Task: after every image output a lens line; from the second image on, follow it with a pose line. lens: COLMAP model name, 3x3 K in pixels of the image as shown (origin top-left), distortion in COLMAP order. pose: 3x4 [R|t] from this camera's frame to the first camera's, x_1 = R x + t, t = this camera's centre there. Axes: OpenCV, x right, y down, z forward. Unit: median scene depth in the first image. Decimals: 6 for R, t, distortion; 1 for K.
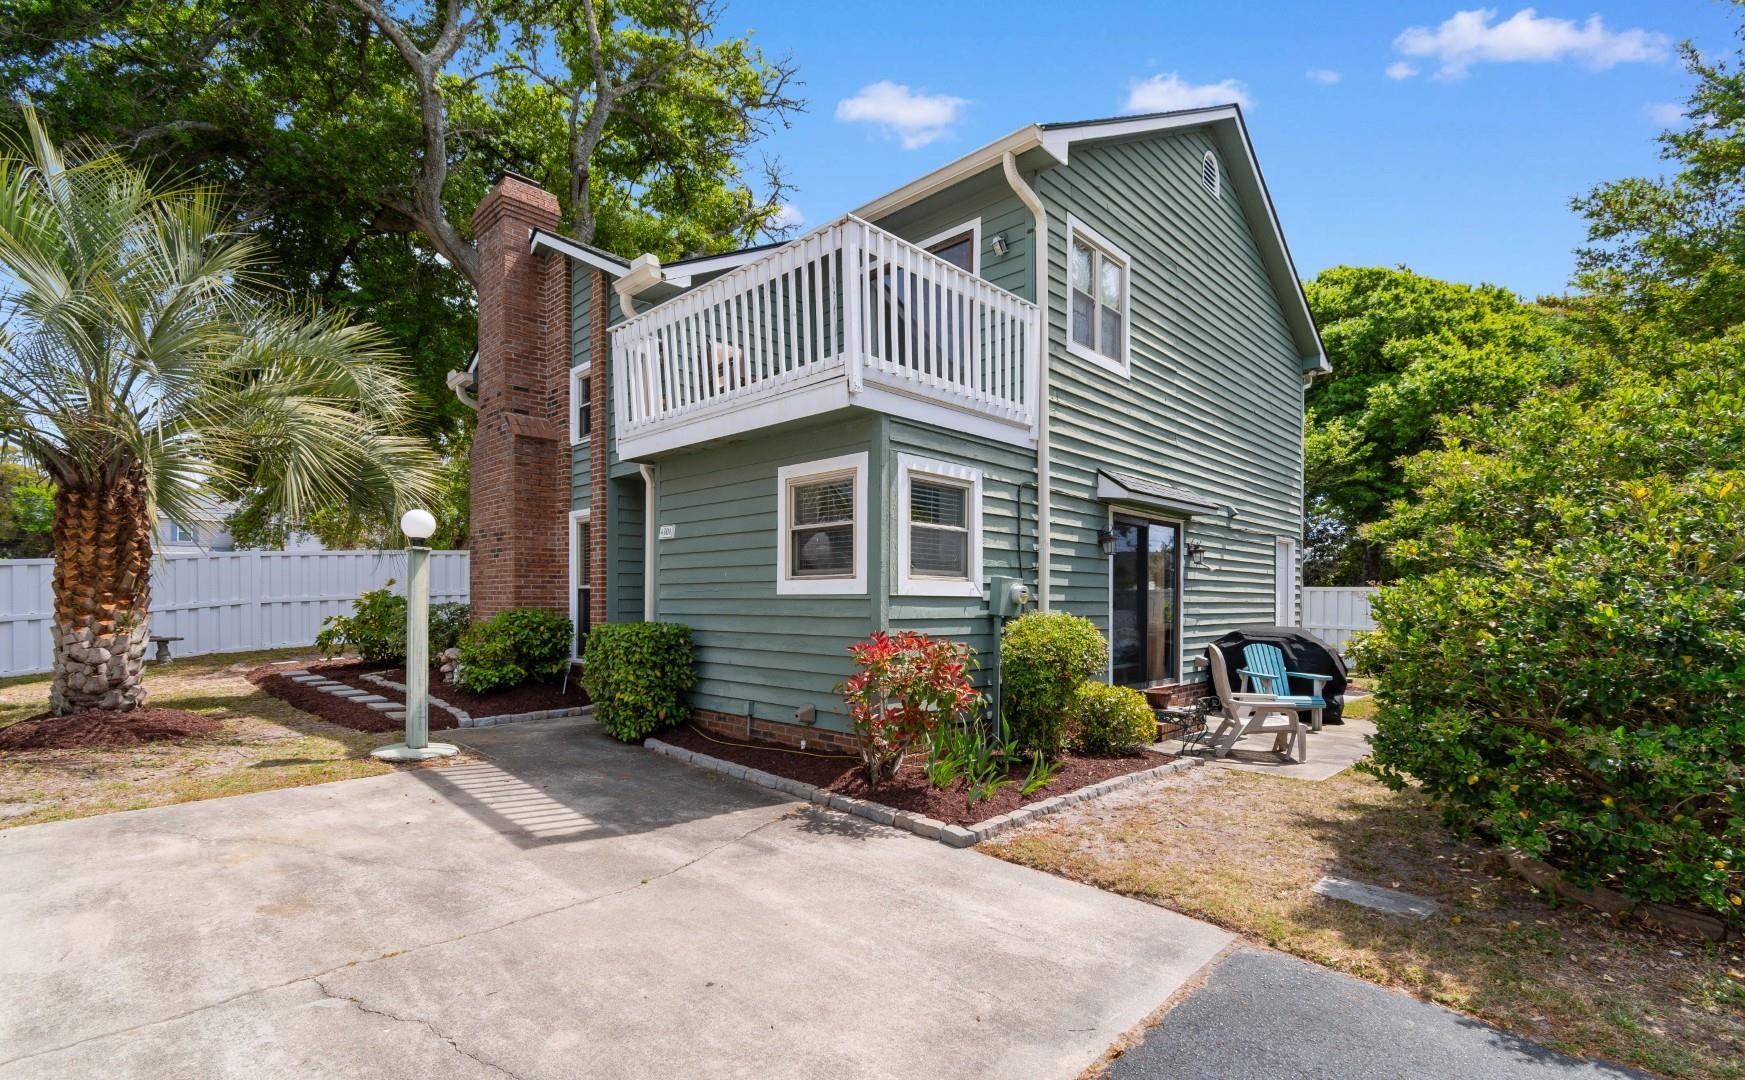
lens RADIAL K [[785.6, 0, 861.5], [0, 785.6, 605.9], [0, 0, 1]] dist [-0.001784, -0.000235]
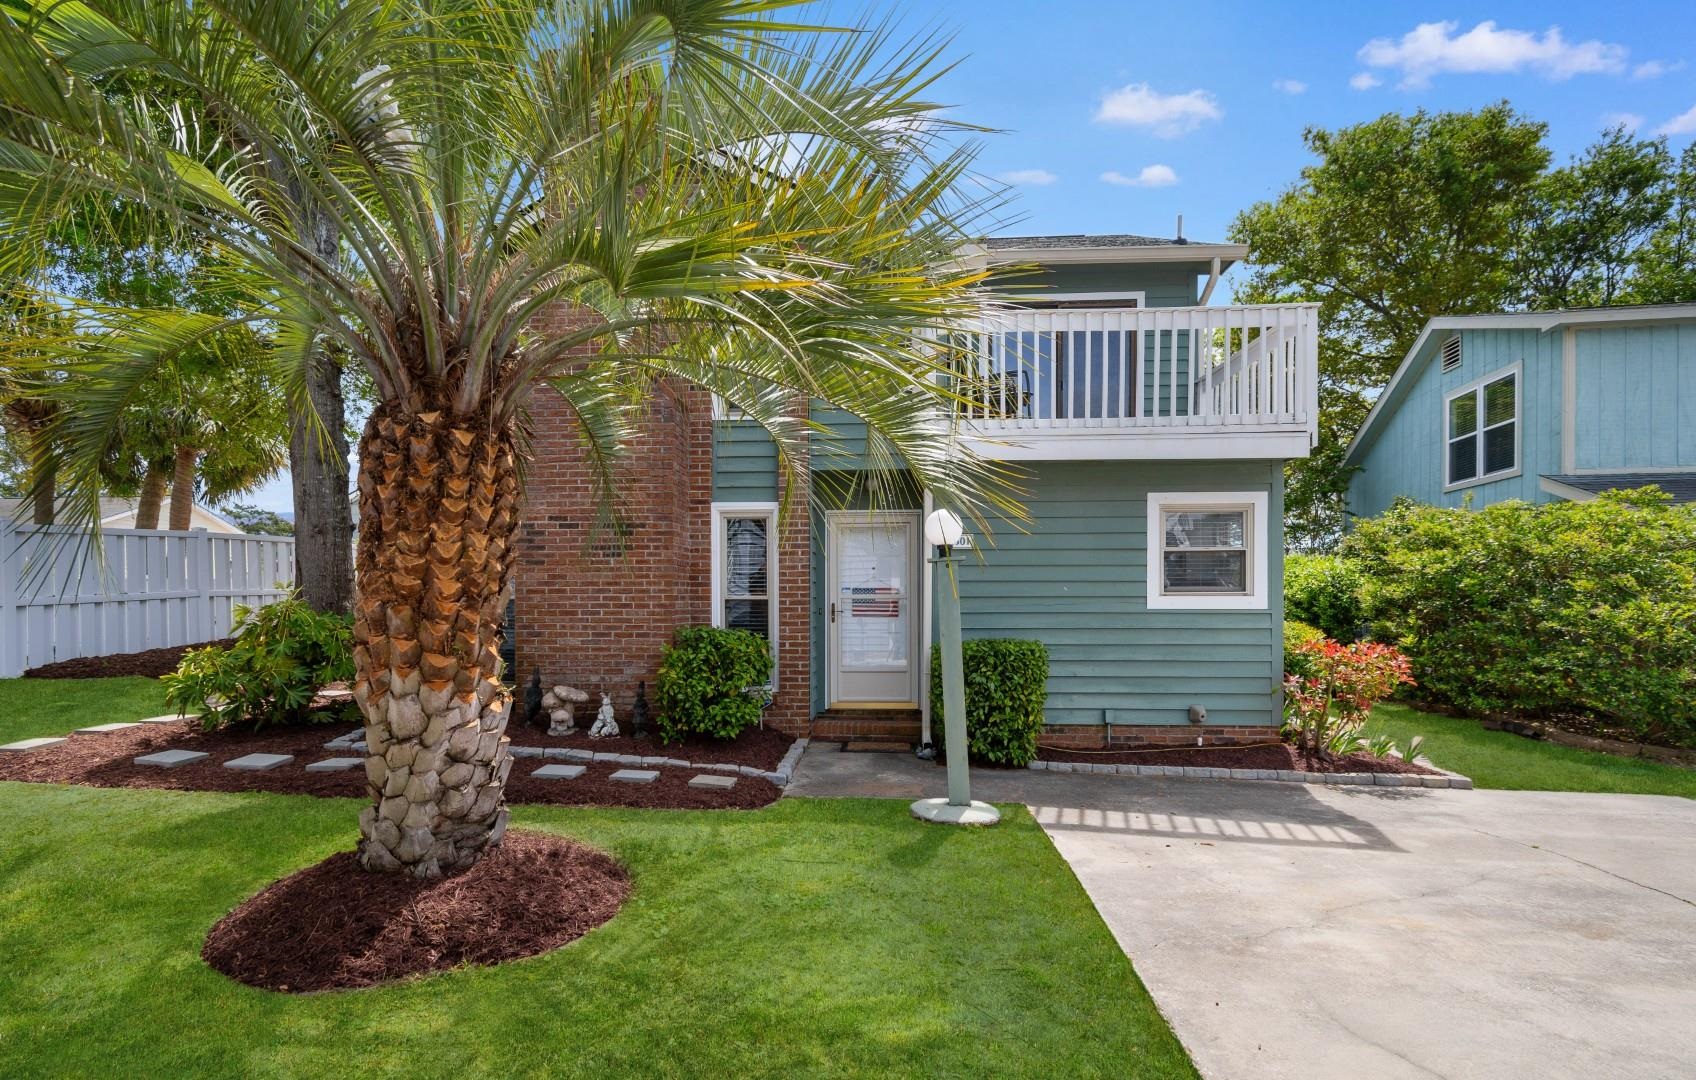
lens RADIAL K [[771.7, 0, 864.3], [0, 771.7, 602.0], [0, 0, 1]] dist [0.005877, 0.000160]
pose [[0.758002, -0.008476, 0.652197, -1.134554], [0.006640, 0.999964, 0.005277, -0.033226], [-0.652218, 0.000330, 0.758031, 0.453699]]
